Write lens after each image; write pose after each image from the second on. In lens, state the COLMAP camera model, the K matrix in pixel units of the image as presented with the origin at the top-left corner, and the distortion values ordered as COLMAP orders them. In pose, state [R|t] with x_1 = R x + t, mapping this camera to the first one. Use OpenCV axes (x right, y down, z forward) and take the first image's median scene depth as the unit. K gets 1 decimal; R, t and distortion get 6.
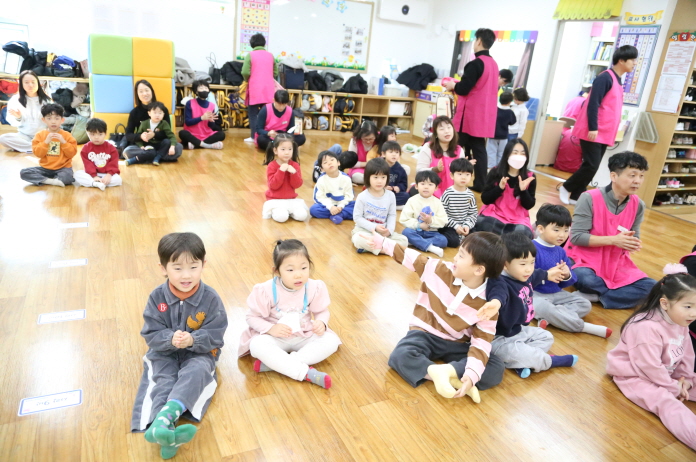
lens RADIAL K [[491.5, 0, 355.3], [0, 491.5, 232.7], [0, 0, 1]] dist [-0.118578, 0.083598]
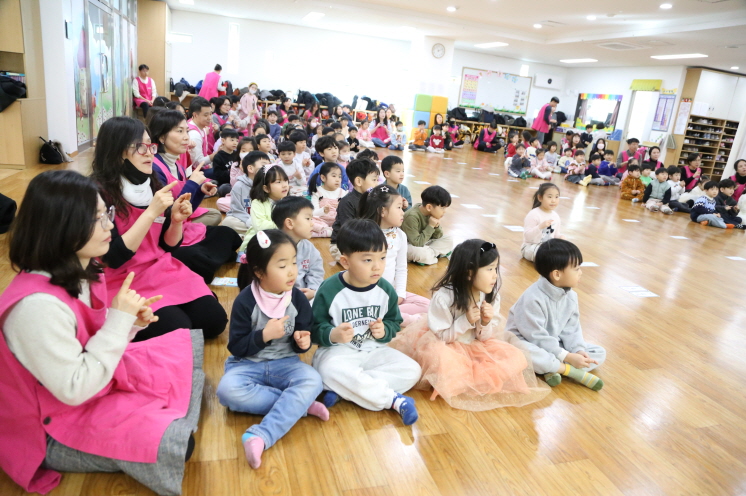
lens RADIAL K [[508.7, 0, 378.5], [0, 508.7, 247.1], [0, 0, 1]] dist [-0.124860, 0.072168]
pose [[0.985130, 0.051711, -0.163847, -0.212507], [-0.063567, 0.995661, -0.067964, 0.353354], [0.159621, 0.077369, 0.984142, -0.974348]]
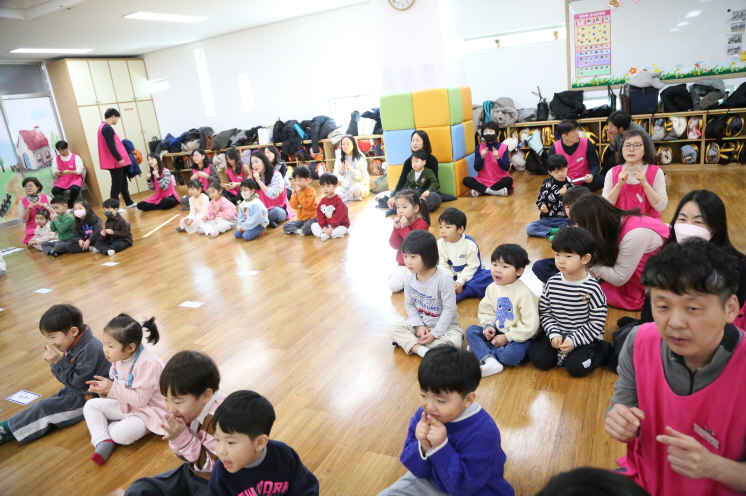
lens RADIAL K [[508.7, 0, 378.5], [0, 508.7, 247.1], [0, 0, 1]] dist [-0.124860, 0.072168]
pose [[0.590270, 0.064405, -0.804633, 0.287602], [-0.092319, 0.995658, 0.011971, -0.056783], [0.801910, 0.067217, 0.593652, 0.221679]]
